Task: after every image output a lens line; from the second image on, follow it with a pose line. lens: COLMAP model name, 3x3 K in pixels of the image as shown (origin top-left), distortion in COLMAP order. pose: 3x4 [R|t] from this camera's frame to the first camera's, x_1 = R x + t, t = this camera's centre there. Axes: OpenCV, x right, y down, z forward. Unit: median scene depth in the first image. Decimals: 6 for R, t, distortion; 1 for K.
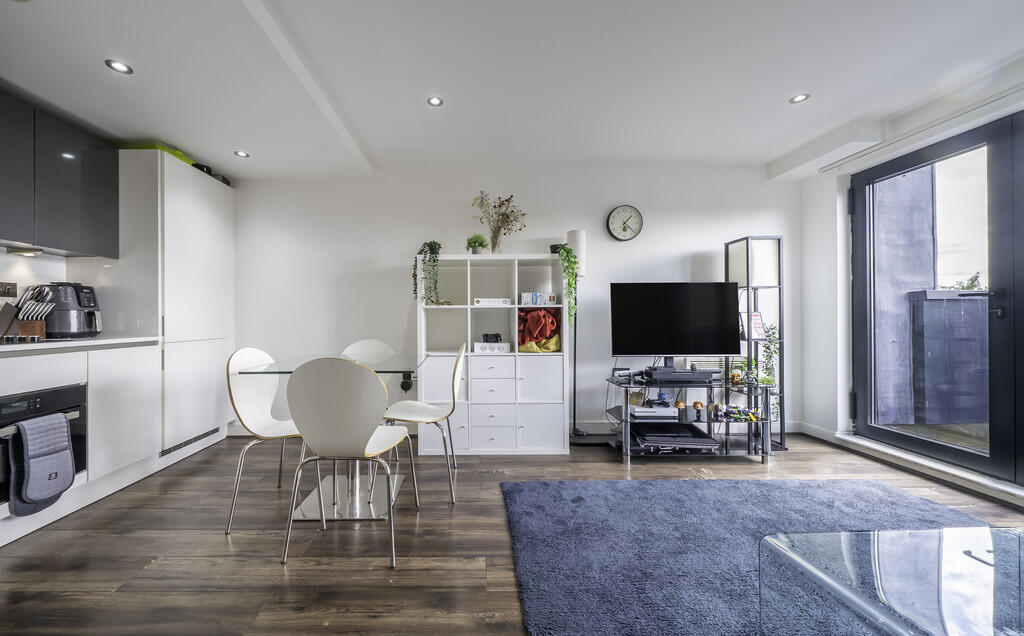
lens RADIAL K [[359.7, 0, 474.5], [0, 359.7, 316.2], [0, 0, 1]] dist [0.000547, -0.000011]
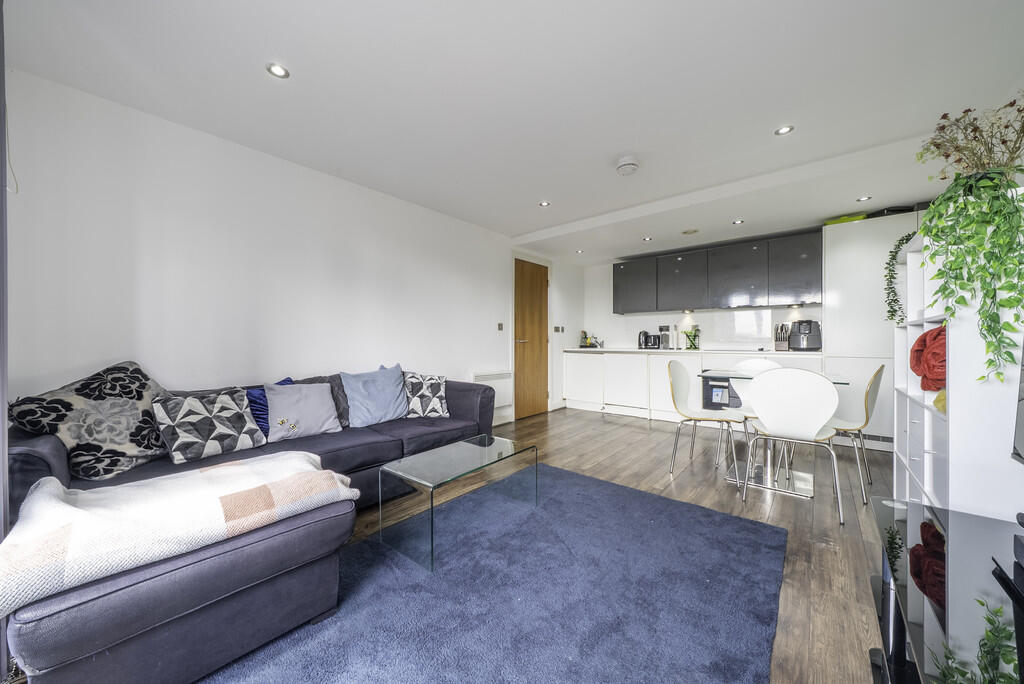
lens RADIAL K [[355.8, 0, 508.6], [0, 355.8, 342.4], [0, 0, 1]] dist [-0.000656, -0.000127]
pose [[-0.651632, 0.008712, -0.758485, 1.036924], [0.006998, 0.999961, 0.005473, -0.001177], [0.758503, -0.001742, -0.651667, 0.933105]]
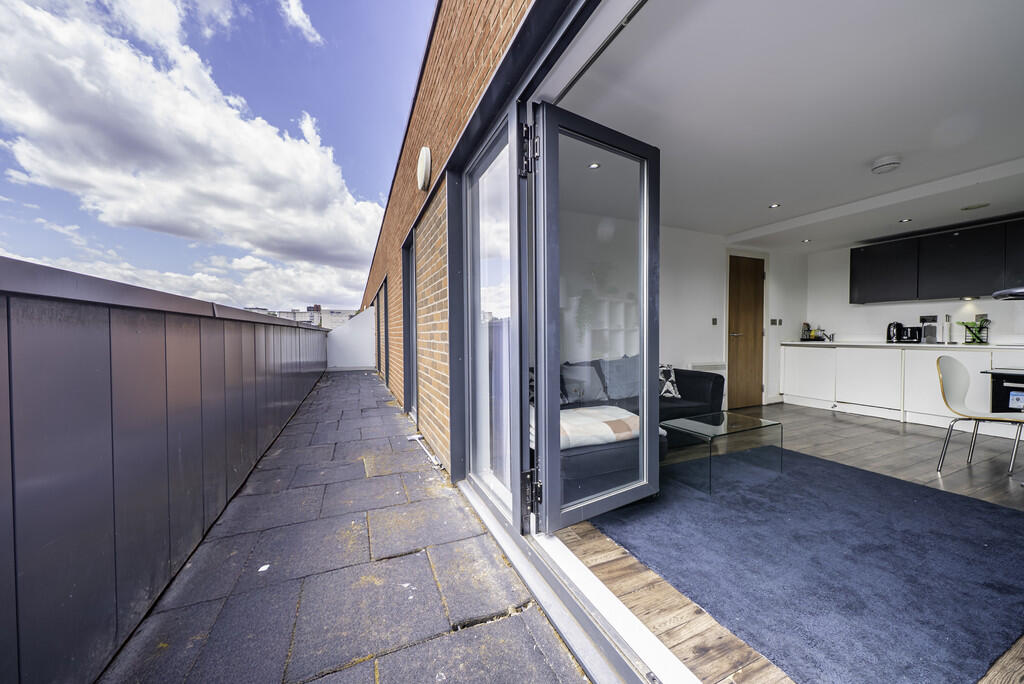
lens RADIAL K [[355.8, 0, 508.6], [0, 355.8, 342.4], [0, 0, 1]] dist [-0.000656, -0.000127]
pose [[-0.915662, 0.021919, -0.401350, 1.490155], [0.012790, 0.999595, 0.025412, -0.019790], [0.401745, 0.018136, -0.915572, 1.049930]]
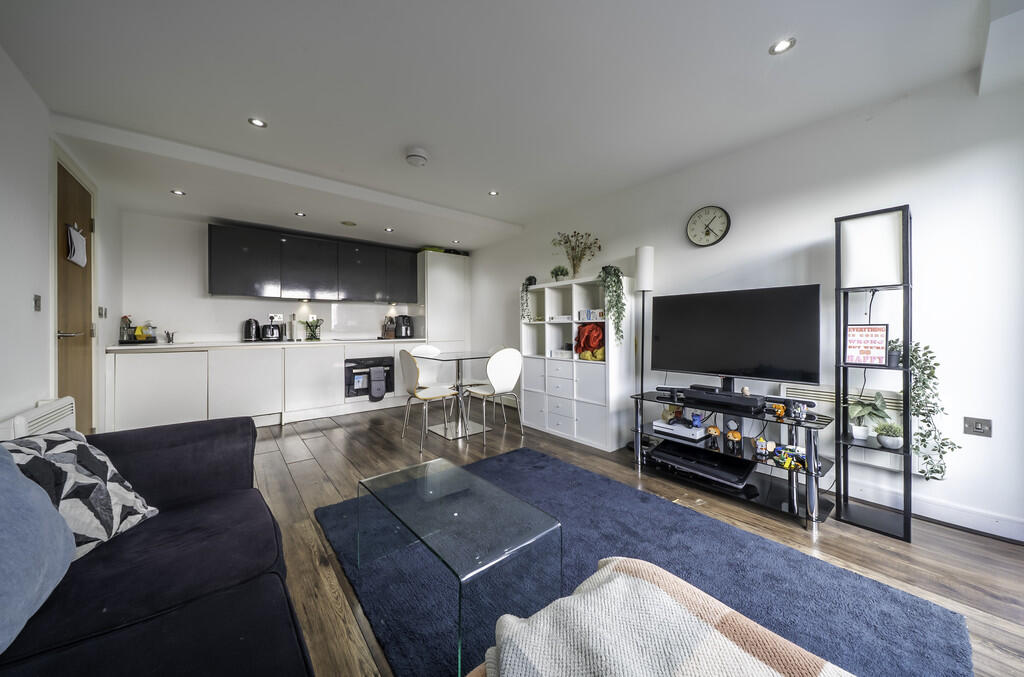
lens RADIAL K [[348.6, 0, 511.1], [0, 348.6, 329.5], [0, 0, 1]] dist [0.000913, 0.000064]
pose [[0.638446, 0.004079, -0.769656, 0.979666], [0.004375, 0.999951, 0.008929, -0.013403], [0.769654, -0.009068, 0.638396, 0.074170]]
